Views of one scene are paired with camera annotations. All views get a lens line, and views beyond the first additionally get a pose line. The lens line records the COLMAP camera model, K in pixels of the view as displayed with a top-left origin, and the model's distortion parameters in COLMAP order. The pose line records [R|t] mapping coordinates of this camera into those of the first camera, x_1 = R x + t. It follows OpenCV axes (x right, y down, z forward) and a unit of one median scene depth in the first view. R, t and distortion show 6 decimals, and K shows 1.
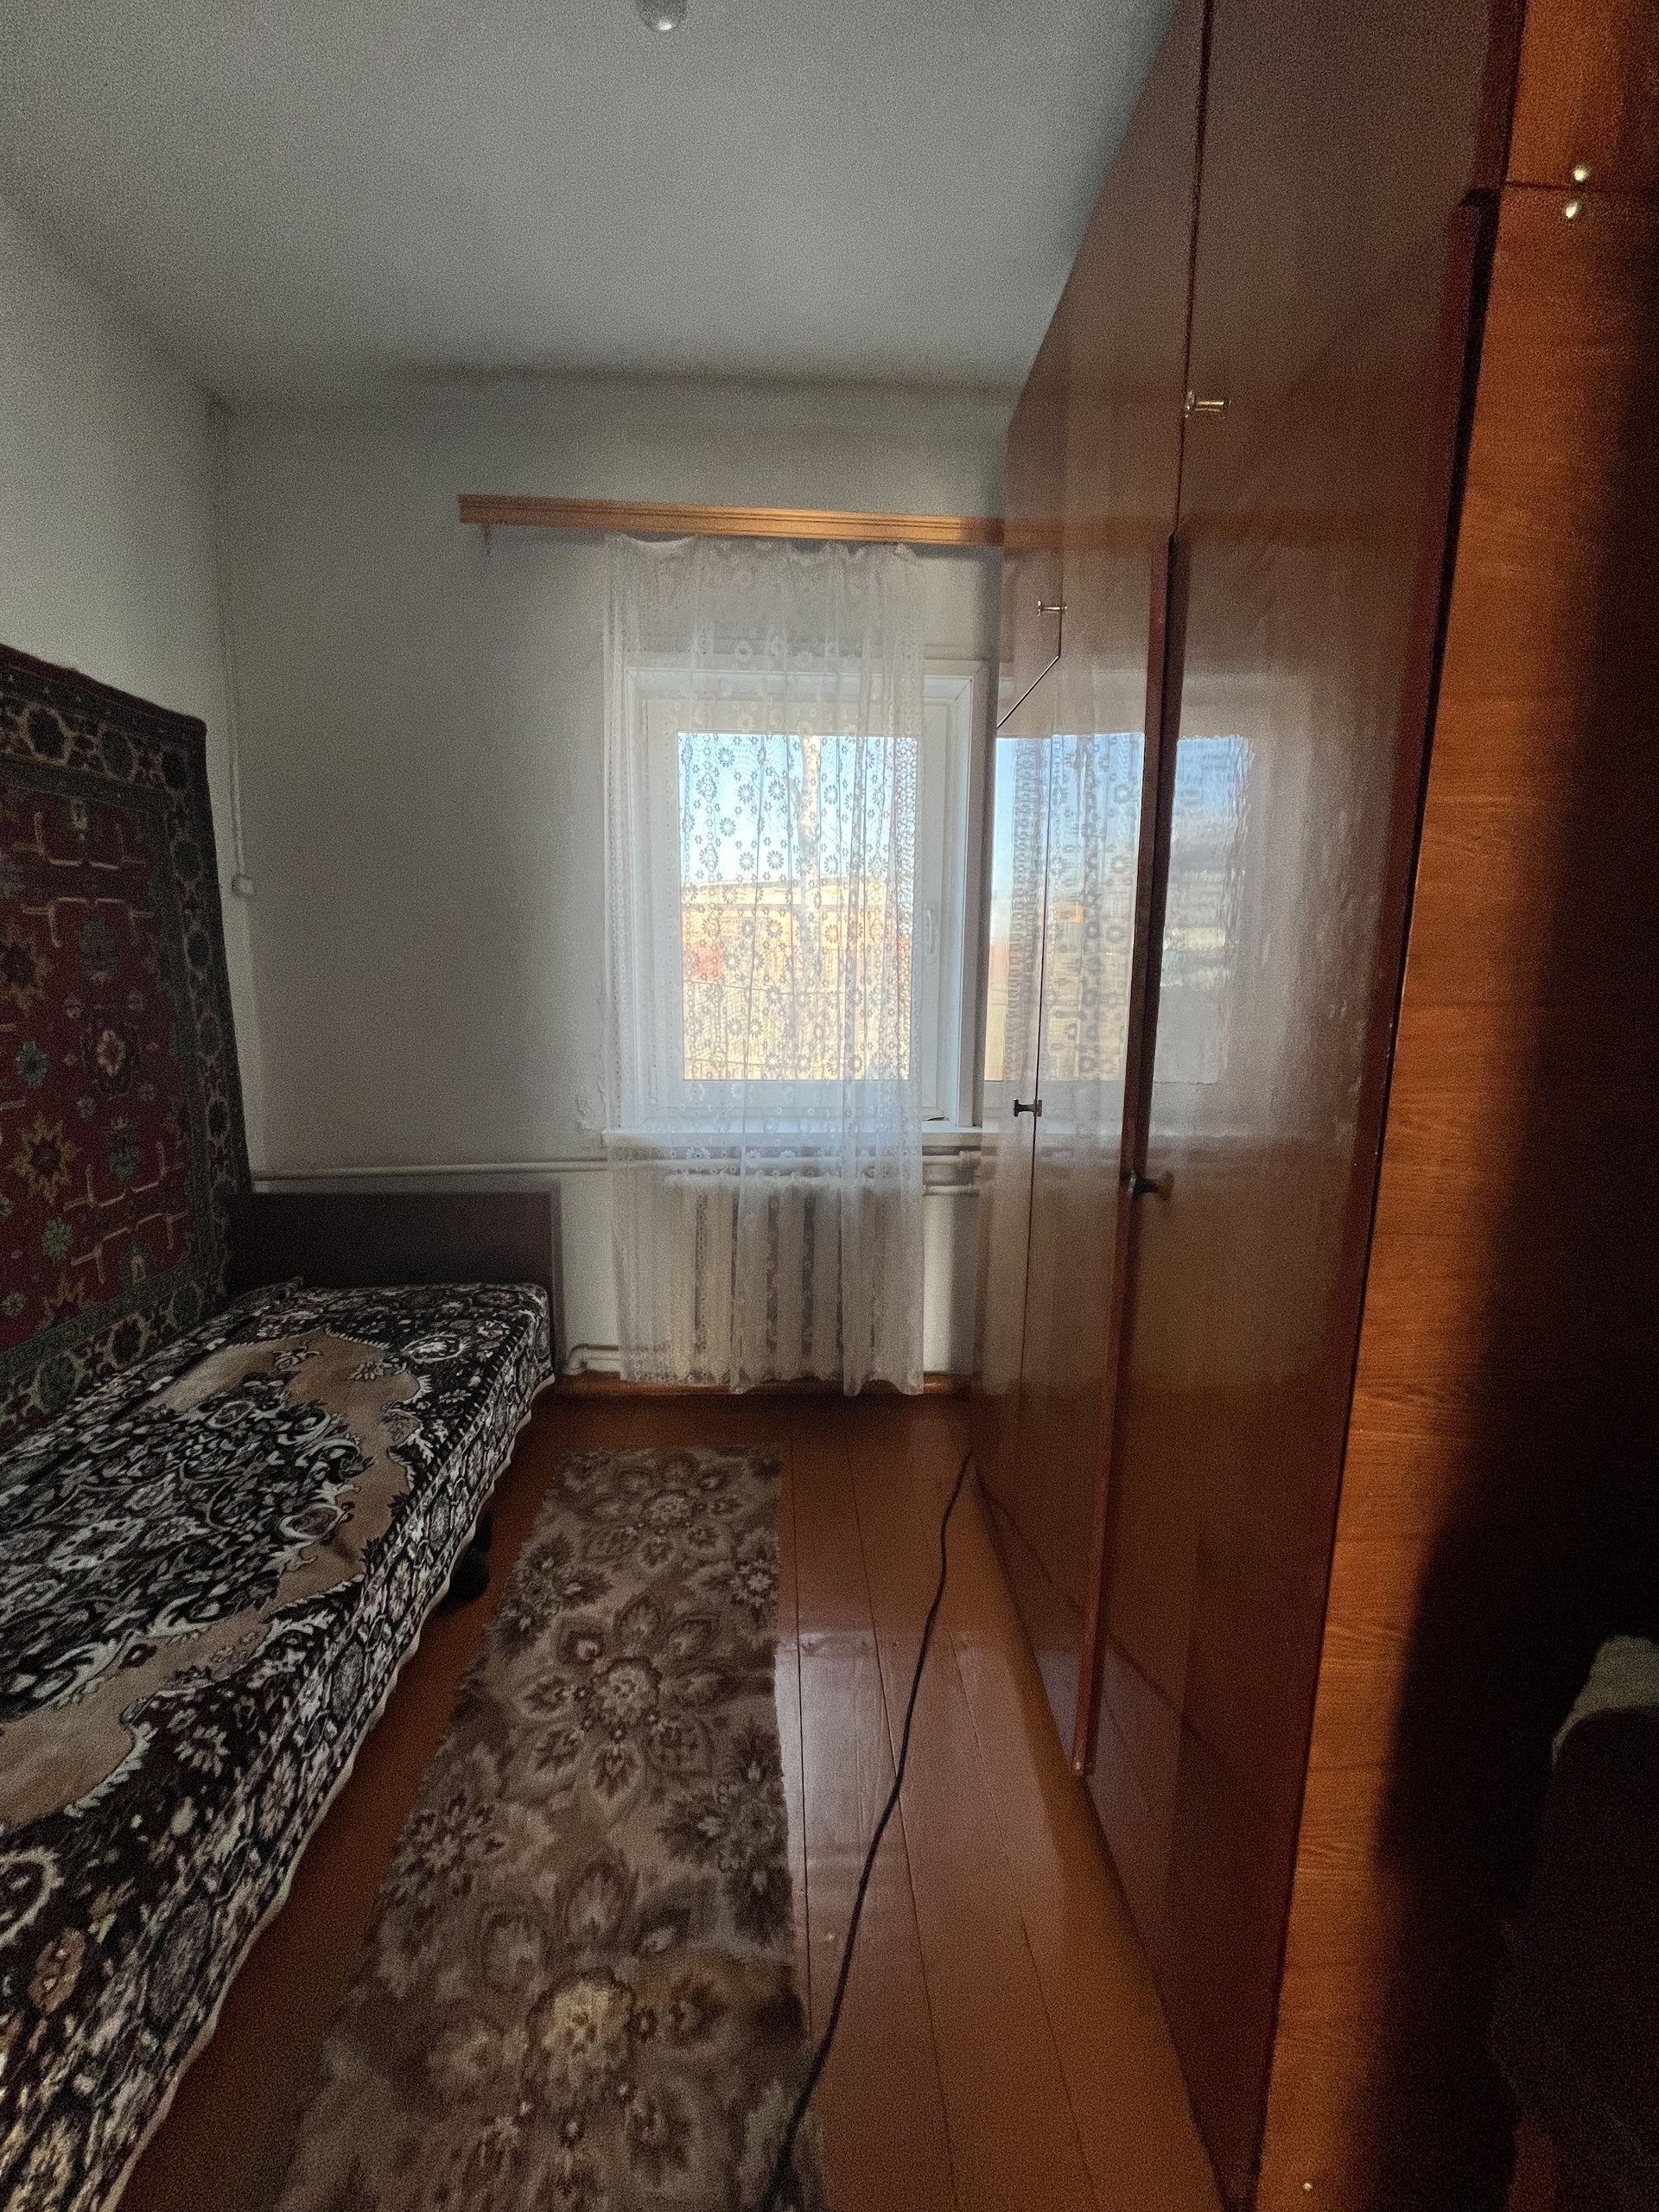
lens RADIAL K [[882.3, 0, 833.6], [0, 882.3, 1104.1], [0, 0, 1]] dist [0.000035, -0.000355]
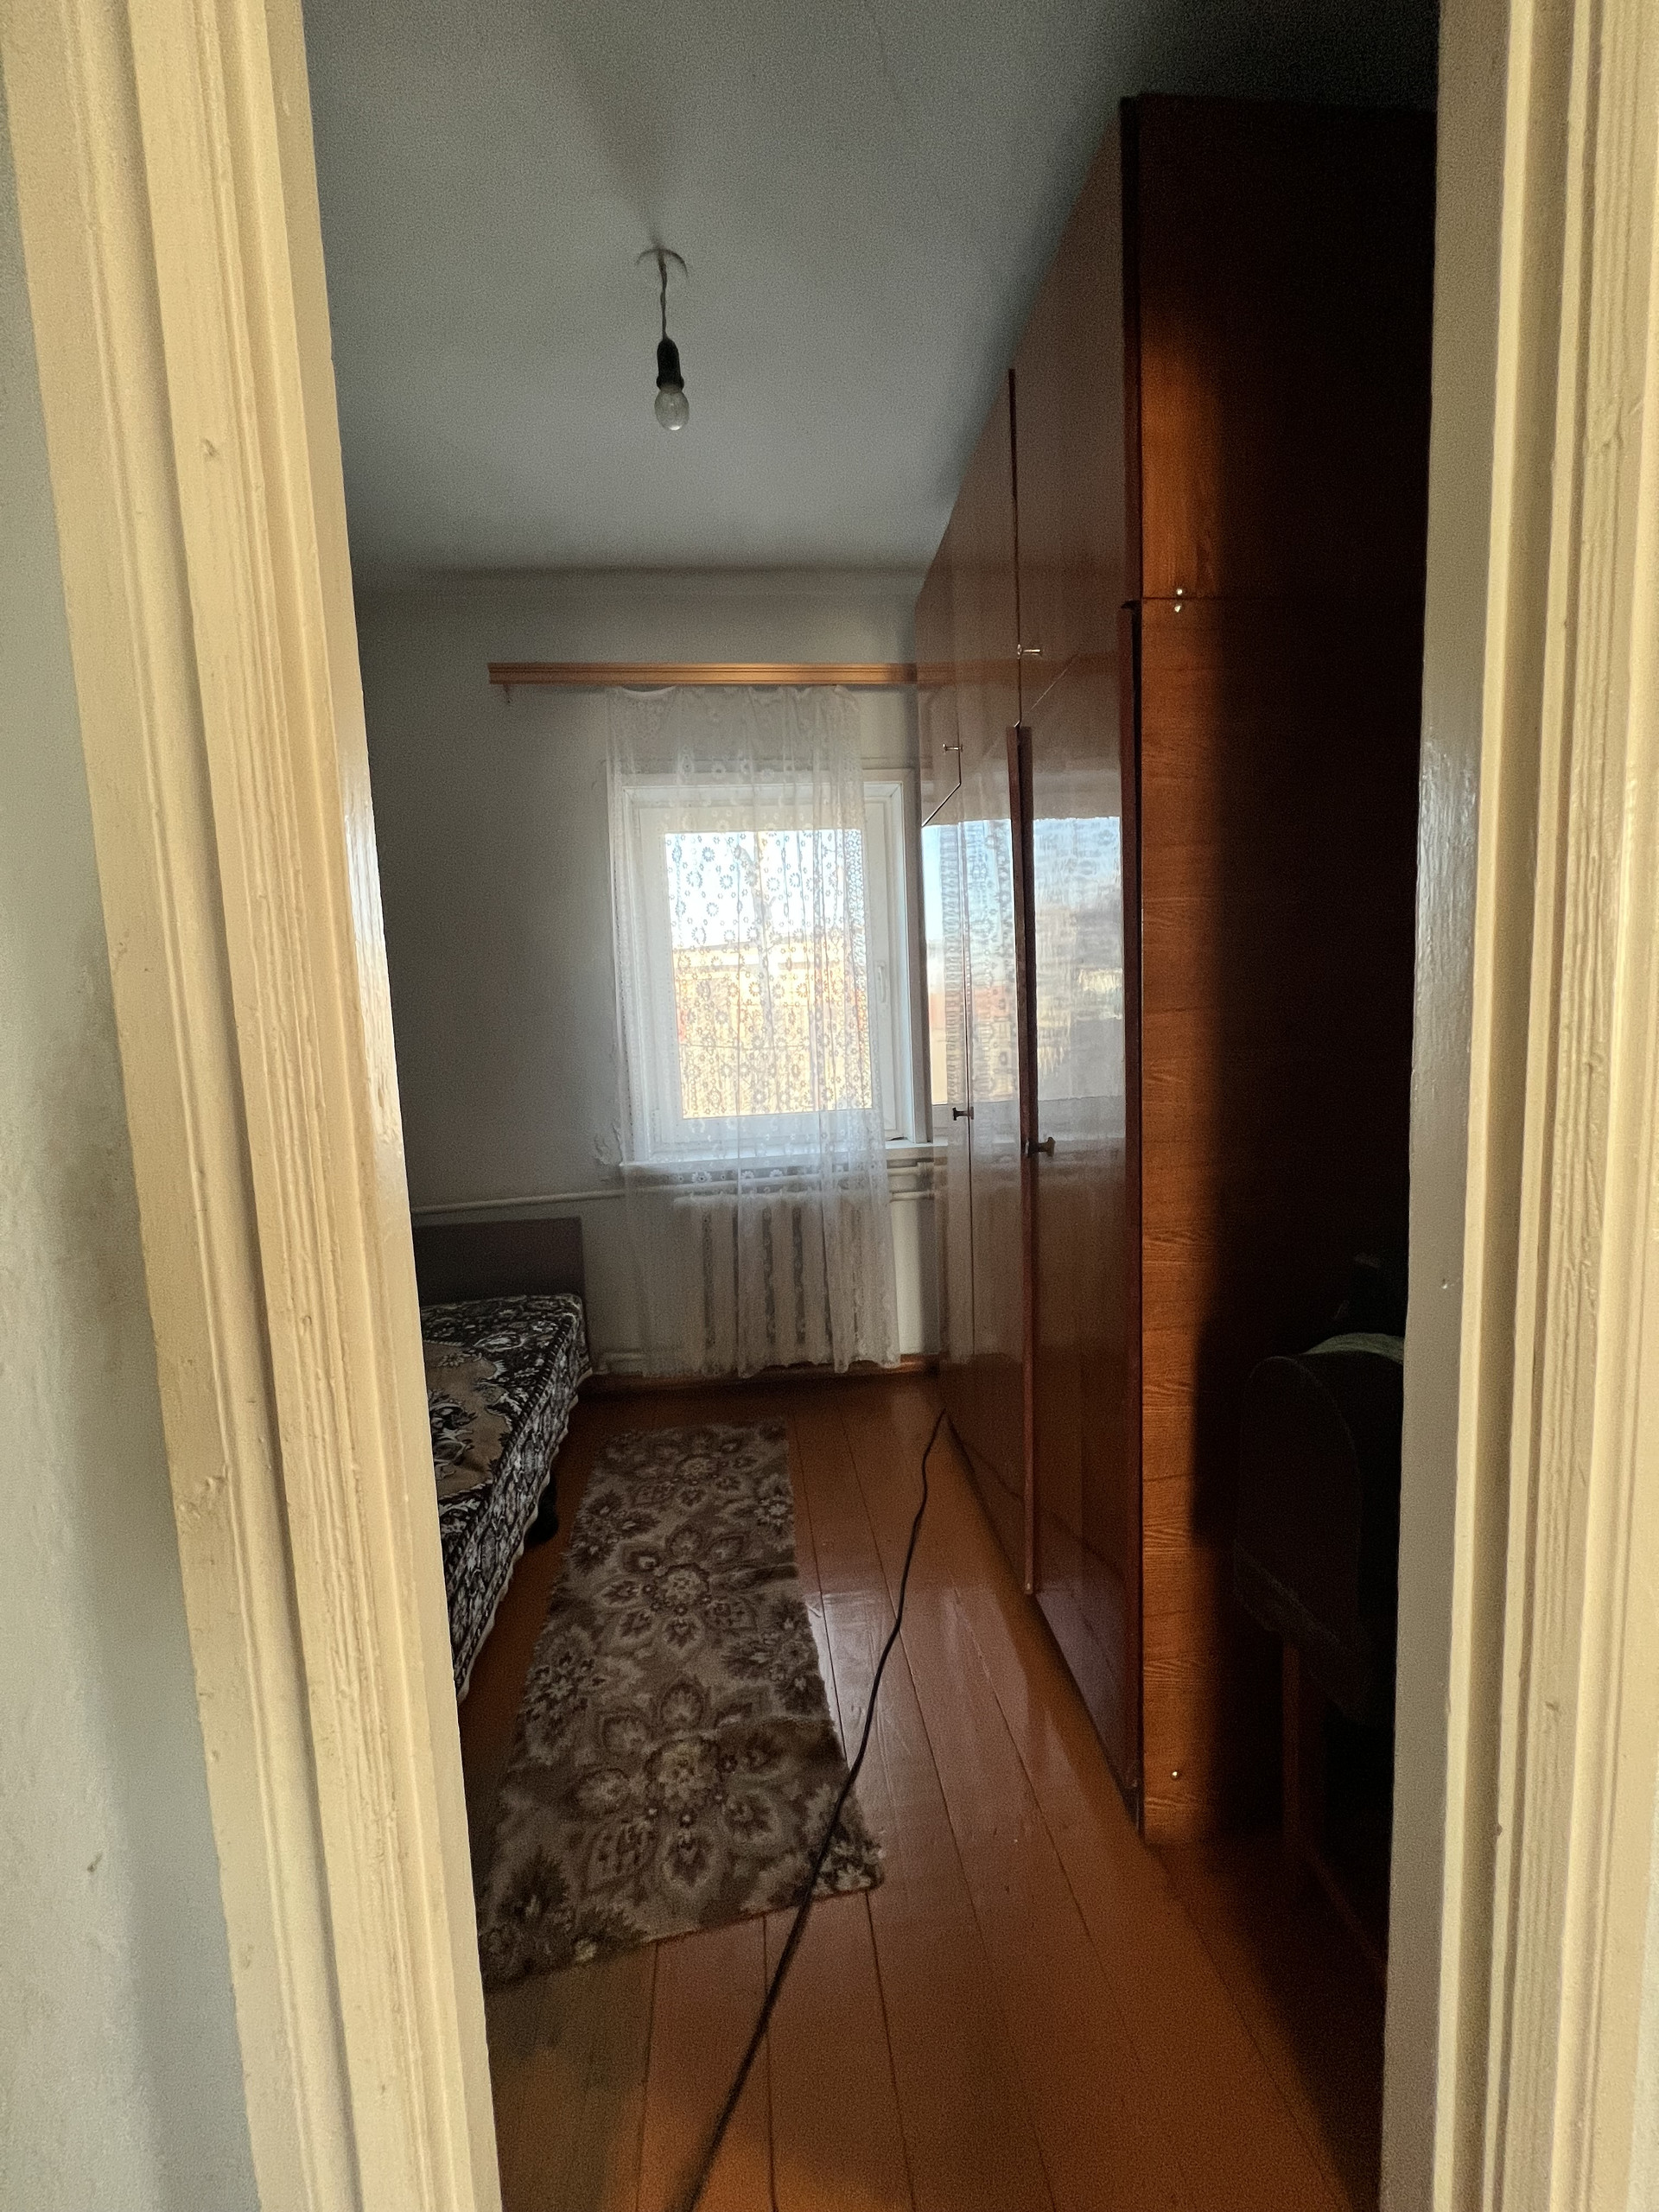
lens RADIAL K [[882.3, 0, 828.9], [0, 882.3, 1103.4], [0, 0, 1]] dist [0.000035, -0.000355]
pose [[0.997512, -0.059320, 0.038093, -0.024363], [0.061555, 0.996270, -0.060481, 0.047535], [-0.034363, 0.062675, 0.997442, -0.254699]]
